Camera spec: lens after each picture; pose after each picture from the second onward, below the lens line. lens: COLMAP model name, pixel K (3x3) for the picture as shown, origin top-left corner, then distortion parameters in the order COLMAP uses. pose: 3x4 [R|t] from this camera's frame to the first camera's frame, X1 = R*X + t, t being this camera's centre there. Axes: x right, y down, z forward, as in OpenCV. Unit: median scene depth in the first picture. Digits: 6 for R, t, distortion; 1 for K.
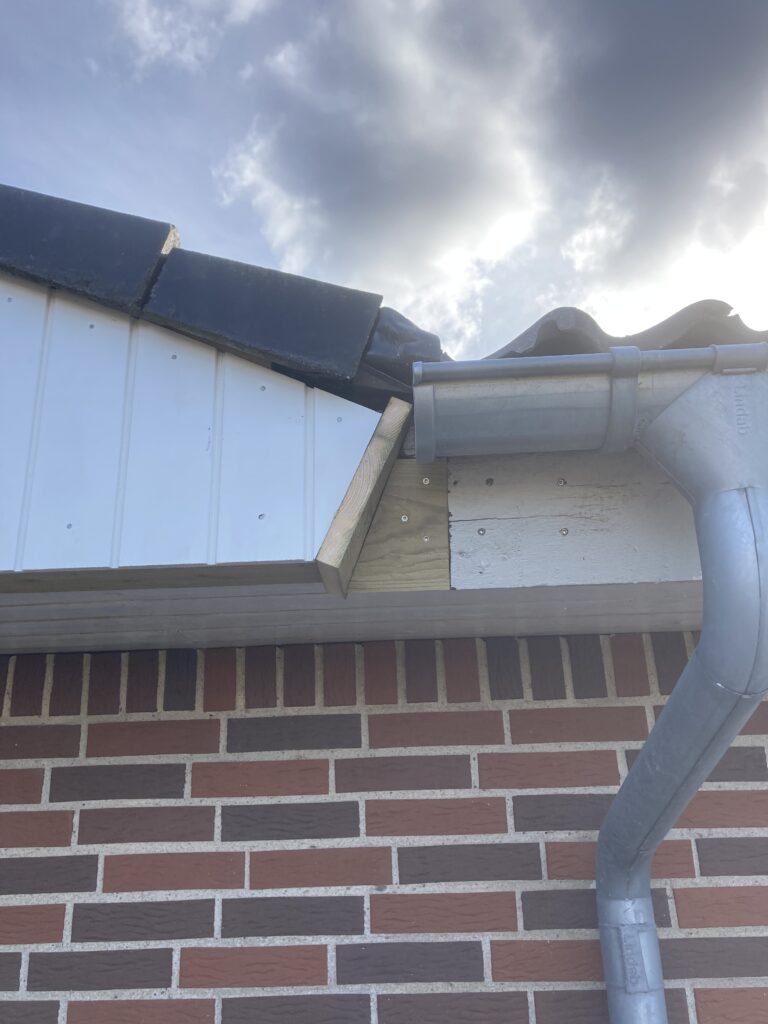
lens RADIAL K [[865.7, 0, 410.8], [0, 865.7, 515.6], [0, 0, 1]] dist [0.012115, 0.018597]
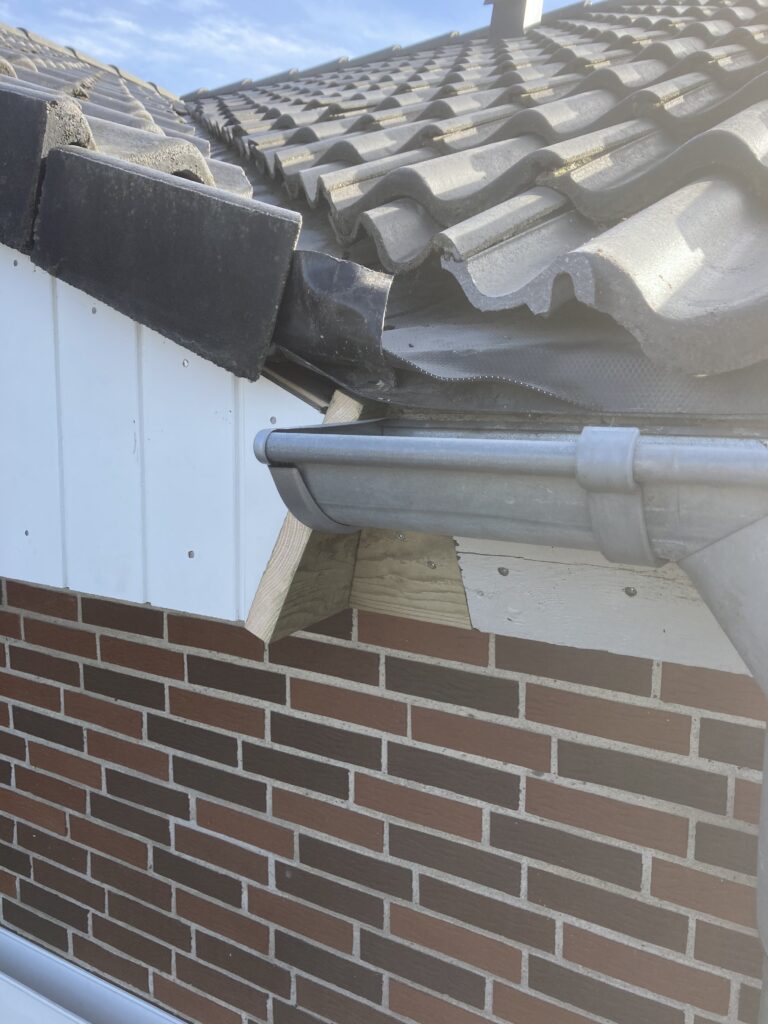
lens RADIAL K [[865.7, 0, 386.5], [0, 865.7, 522.4], [0, 0, 1]] dist [0.012115, 0.018597]
pose [[0.872880, 0.119523, -0.473069, 0.228467], [0.120099, 0.887077, 0.445724, -0.233713], [0.472923, -0.445879, 0.759958, 0.348983]]
